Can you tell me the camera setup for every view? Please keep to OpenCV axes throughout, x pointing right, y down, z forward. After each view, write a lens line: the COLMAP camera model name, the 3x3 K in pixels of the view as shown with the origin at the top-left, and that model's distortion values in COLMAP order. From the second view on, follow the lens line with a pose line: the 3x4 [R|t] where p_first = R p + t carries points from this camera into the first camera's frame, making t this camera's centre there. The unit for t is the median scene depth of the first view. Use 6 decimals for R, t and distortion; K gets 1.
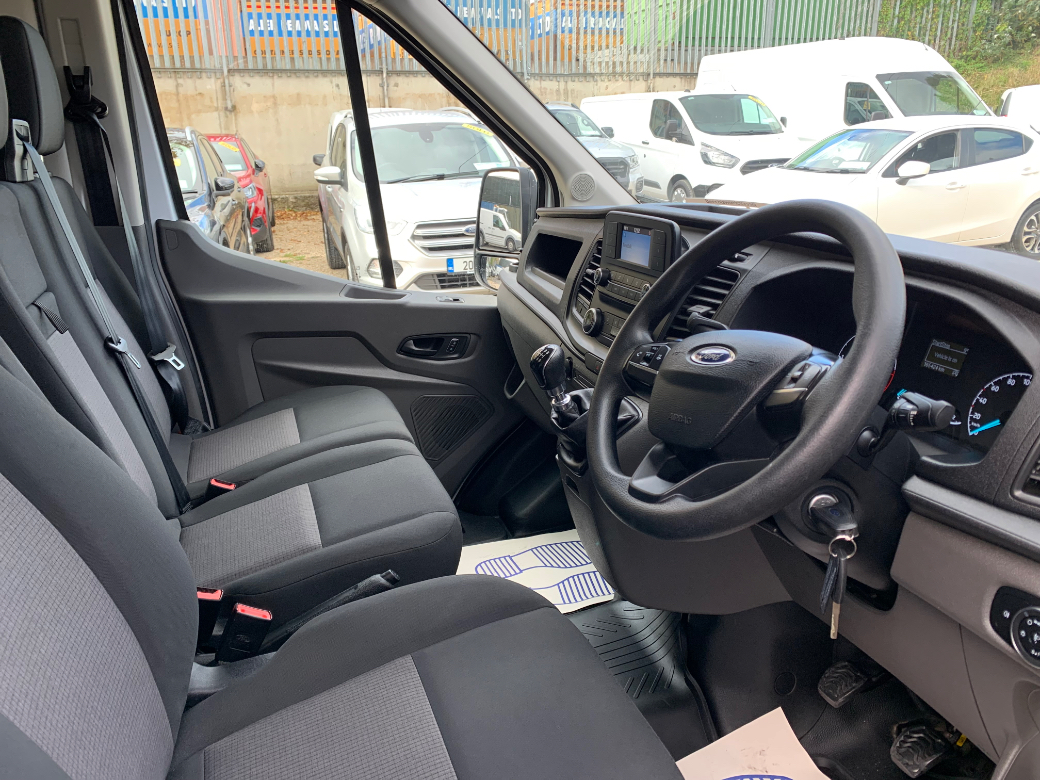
lens RADIAL K [[806.1, 0, 518.5], [0, 806.1, 391.1], [0, 0, 1]] dist [0.012135, -0.020856]
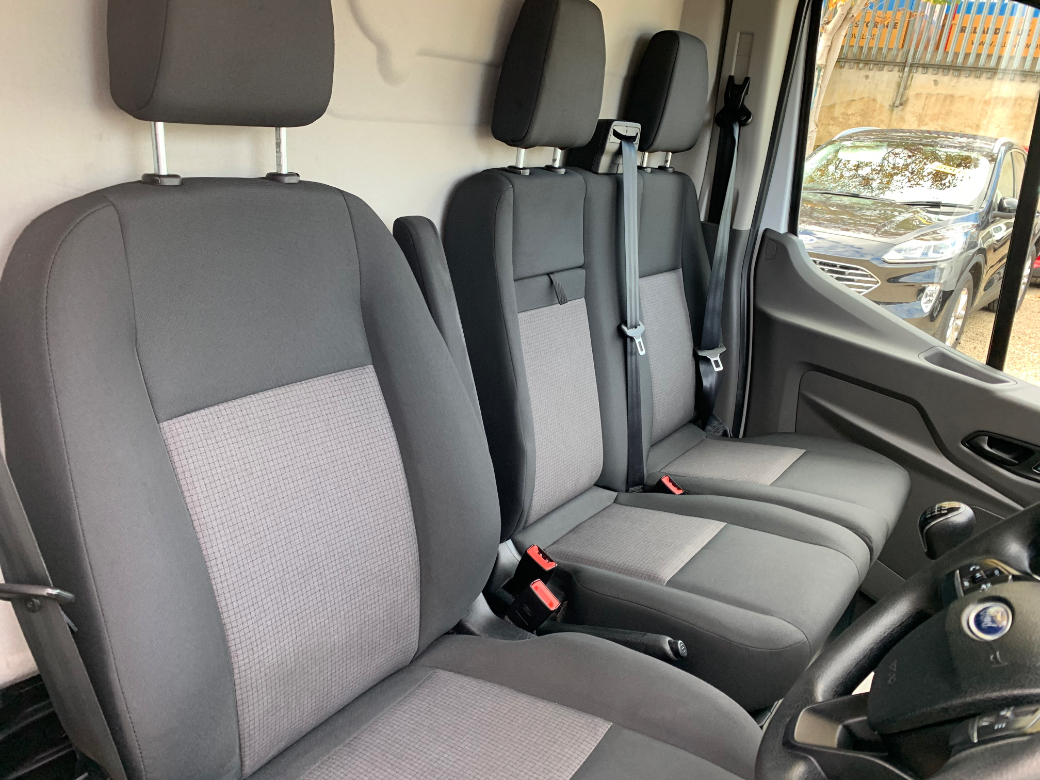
lens RADIAL K [[806.1, 0, 519.3], [0, 806.1, 391.3], [0, 0, 1]] dist [0.012135, -0.020856]
pose [[0.553010, 0.358112, -0.752287, 0.231025], [-0.352368, 0.918718, 0.178310, -0.098732], [0.754994, 0.166474, 0.634247, 0.156301]]
